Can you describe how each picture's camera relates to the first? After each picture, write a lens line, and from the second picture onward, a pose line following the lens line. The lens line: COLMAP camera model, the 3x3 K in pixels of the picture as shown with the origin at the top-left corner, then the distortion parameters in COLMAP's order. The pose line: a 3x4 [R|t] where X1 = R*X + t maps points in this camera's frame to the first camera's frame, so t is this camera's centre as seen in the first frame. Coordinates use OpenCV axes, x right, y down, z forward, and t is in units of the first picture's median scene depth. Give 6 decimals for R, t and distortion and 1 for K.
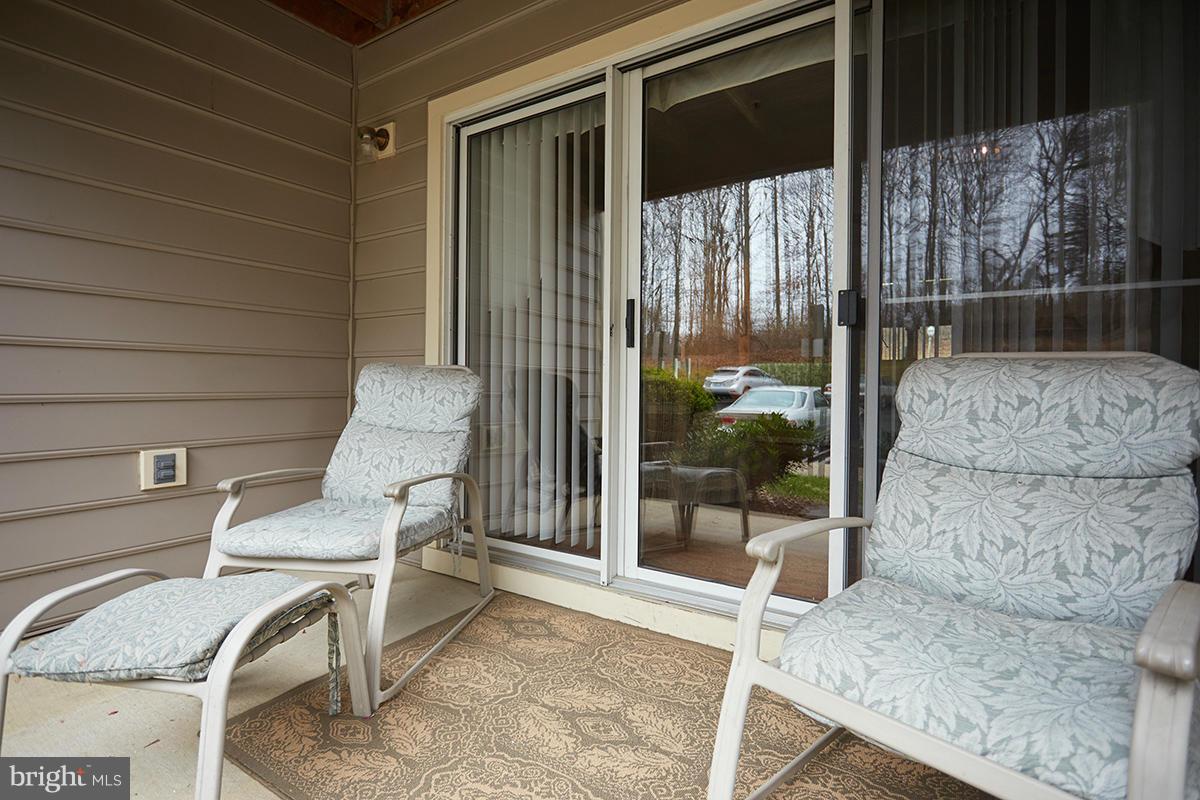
lens RADIAL K [[586.9, 0, 599.9], [0, 586.9, 387.3], [0, 0, 1]] dist [0.000072, -0.001438]
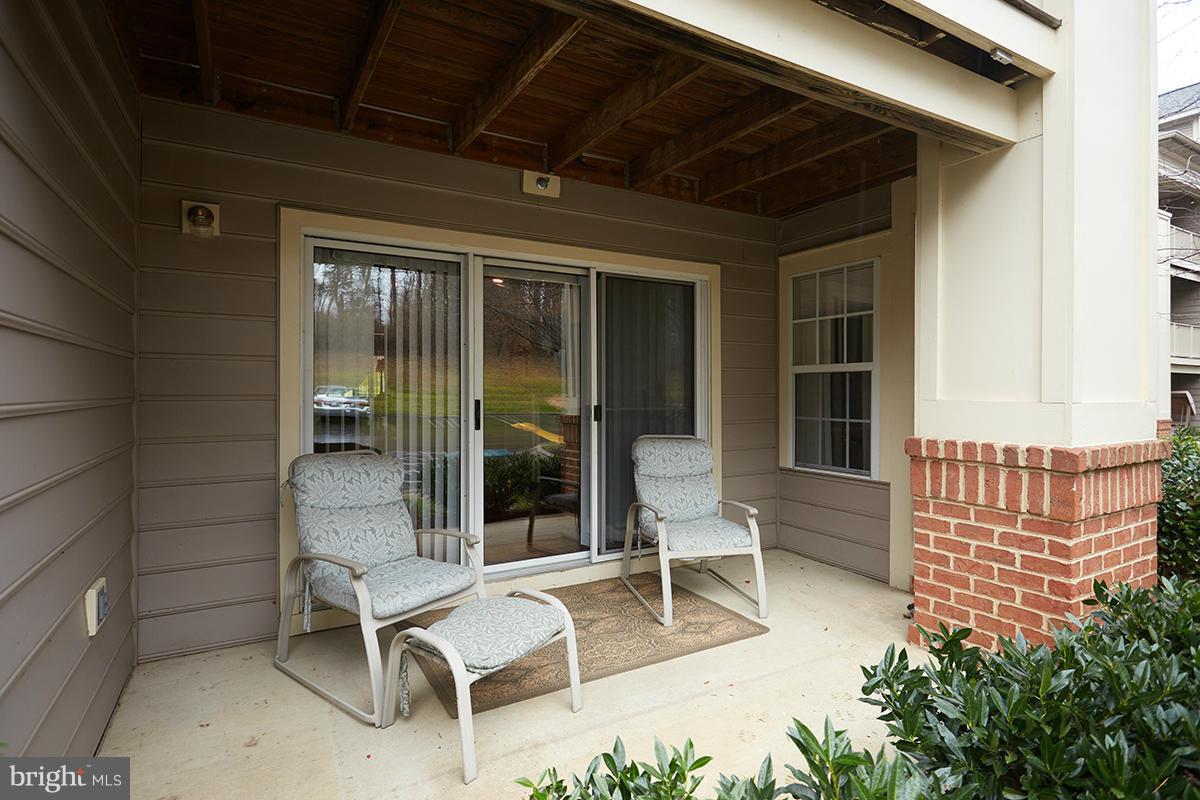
lens RADIAL K [[614.7, 0, 601.8], [0, 614.7, 394.8], [0, 0, 1]] dist [-0.000873, -0.000086]
pose [[0.449344, -0.013230, 0.893261, -1.283192], [0.009409, 0.999905, 0.010076, -0.177168], [-0.893309, 0.003877, 0.449426, -0.050075]]
